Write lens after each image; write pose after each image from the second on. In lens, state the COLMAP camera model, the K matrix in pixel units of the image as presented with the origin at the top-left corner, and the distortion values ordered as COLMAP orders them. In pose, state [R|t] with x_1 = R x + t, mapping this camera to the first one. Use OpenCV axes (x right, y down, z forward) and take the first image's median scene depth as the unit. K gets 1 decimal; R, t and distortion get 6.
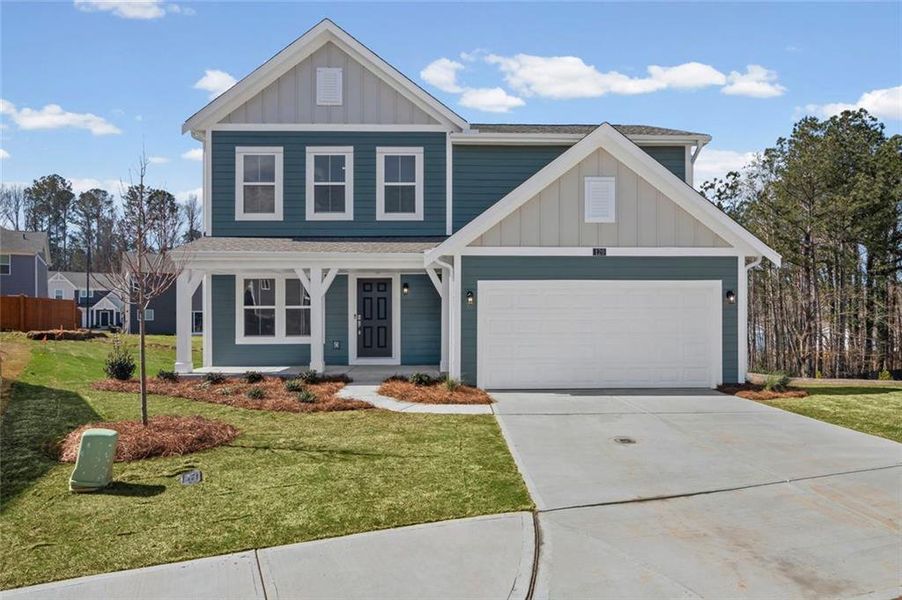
lens RADIAL K [[350.9, 0, 451.2], [0, 350.9, 280.1], [0, 0, 1]] dist [-0.001637, -0.000209]
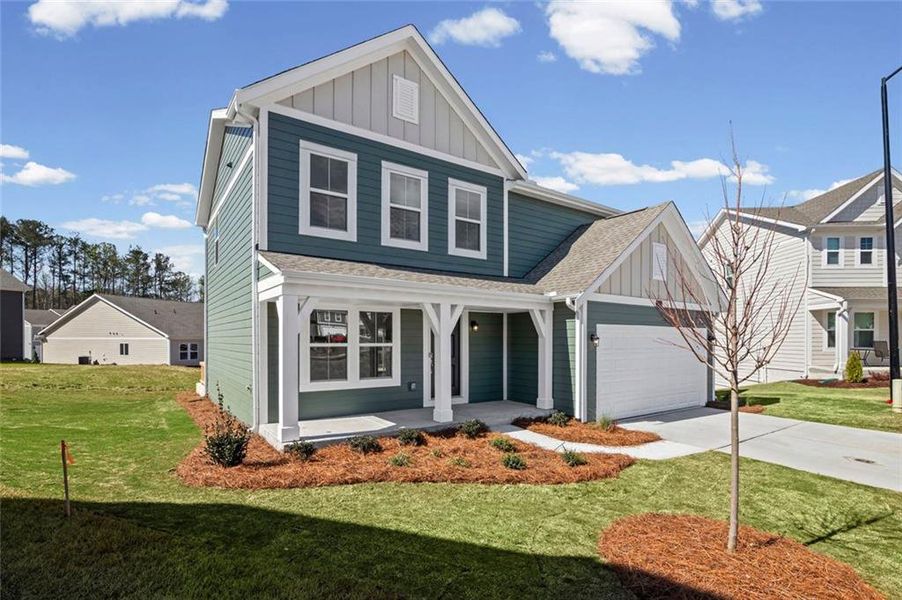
lens RADIAL K [[440.8, 0, 448.0], [0, 440.8, 305.3], [0, 0, 1]] dist [-0.002484, -0.000382]
pose [[0.828346, 0.048943, 0.558075, -0.879362], [-0.041875, 0.998799, -0.025439, -0.000298], [-0.558650, -0.002297, 0.829400, 0.000320]]
